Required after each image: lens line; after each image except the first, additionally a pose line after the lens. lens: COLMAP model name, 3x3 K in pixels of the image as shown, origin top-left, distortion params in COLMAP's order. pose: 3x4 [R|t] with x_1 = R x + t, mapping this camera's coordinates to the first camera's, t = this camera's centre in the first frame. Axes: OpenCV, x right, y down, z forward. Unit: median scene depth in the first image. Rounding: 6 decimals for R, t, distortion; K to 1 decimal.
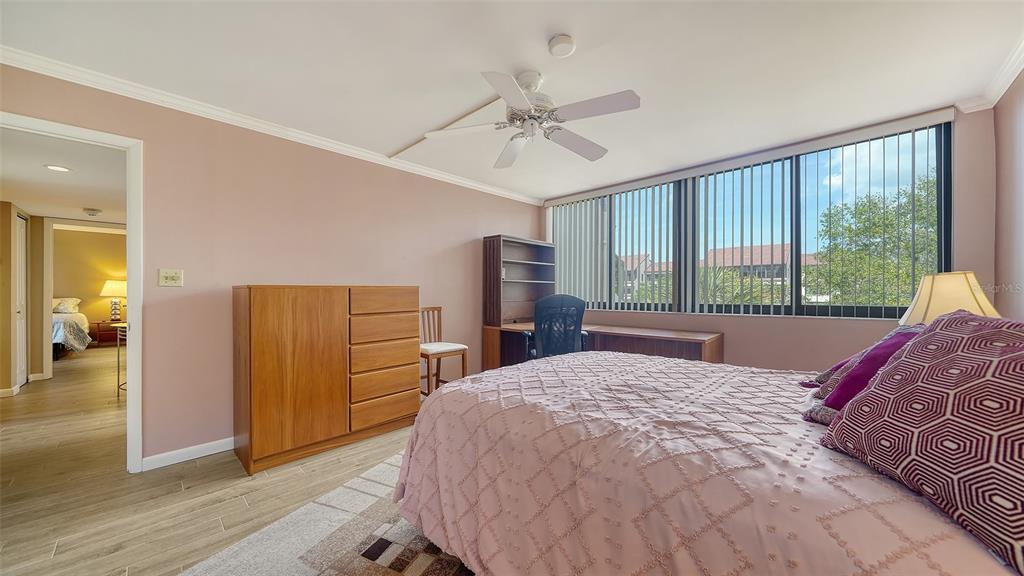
lens RADIAL K [[358.8, 0, 508.2], [0, 358.8, 294.6], [0, 0, 1]] dist [-0.023051, 0.000160]
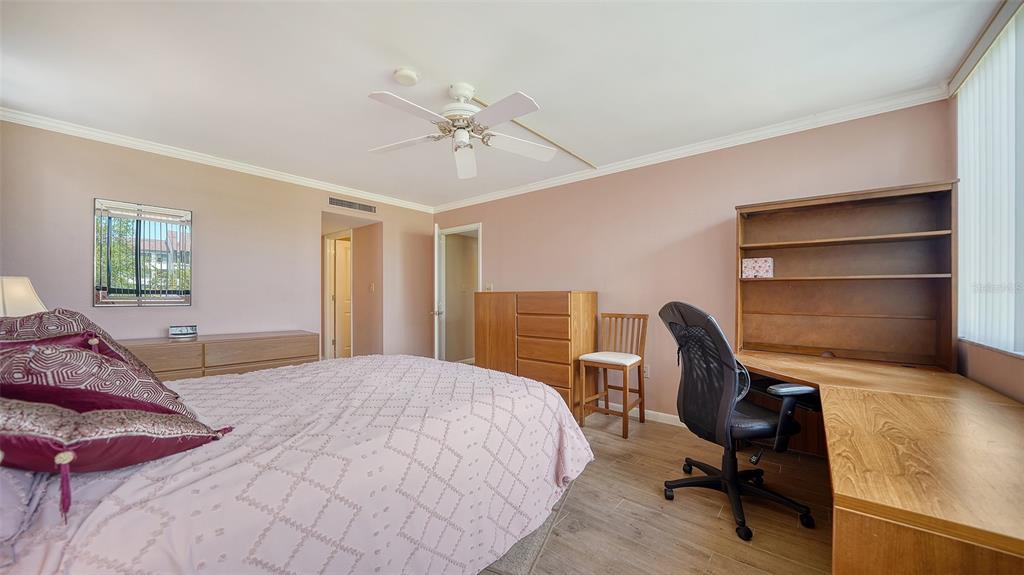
lens RADIAL K [[358.8, 0, 508.2], [0, 358.8, 294.1], [0, 0, 1]] dist [-0.023051, 0.000160]
pose [[0.069148, -0.004672, -0.997595, 0.675196], [-0.012260, 0.999910, -0.005533, -0.005356], [0.997531, 0.012613, 0.069084, 0.652803]]
